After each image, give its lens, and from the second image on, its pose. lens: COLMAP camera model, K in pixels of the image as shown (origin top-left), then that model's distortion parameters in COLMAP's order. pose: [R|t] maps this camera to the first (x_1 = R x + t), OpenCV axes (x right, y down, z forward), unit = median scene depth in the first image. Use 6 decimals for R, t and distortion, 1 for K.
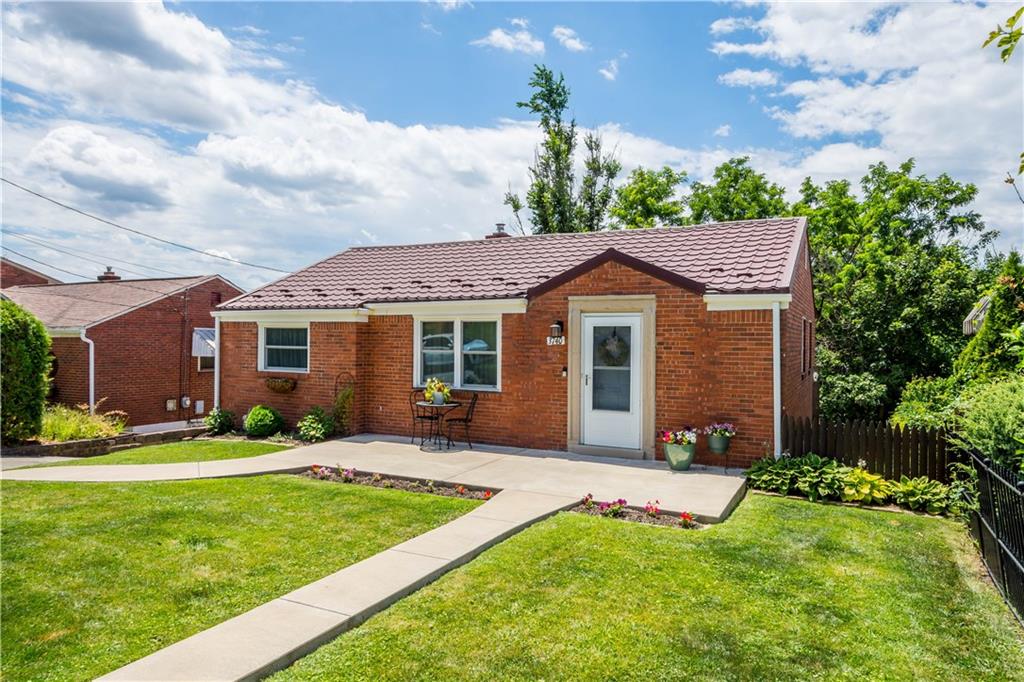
lens RADIAL K [[671.6, 0, 510.2], [0, 671.6, 342.0], [0, 0, 1]] dist [0.004283, 0.000739]
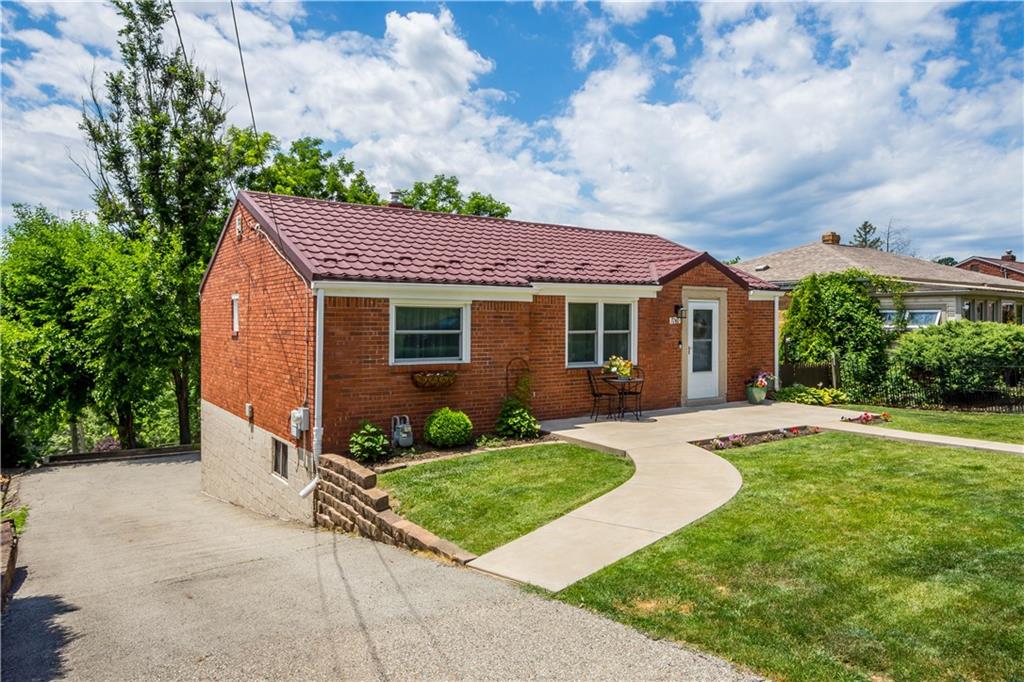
lens RADIAL K [[668.2, 0, 510.7], [0, 668.2, 334.3], [0, 0, 1]] dist [-0.001936, 0.000168]
pose [[0.485048, -0.022994, 0.874185, -1.130171], [0.010722, 0.999735, 0.020347, -0.004843], [-0.874422, -0.000497, 0.485166, 0.636949]]
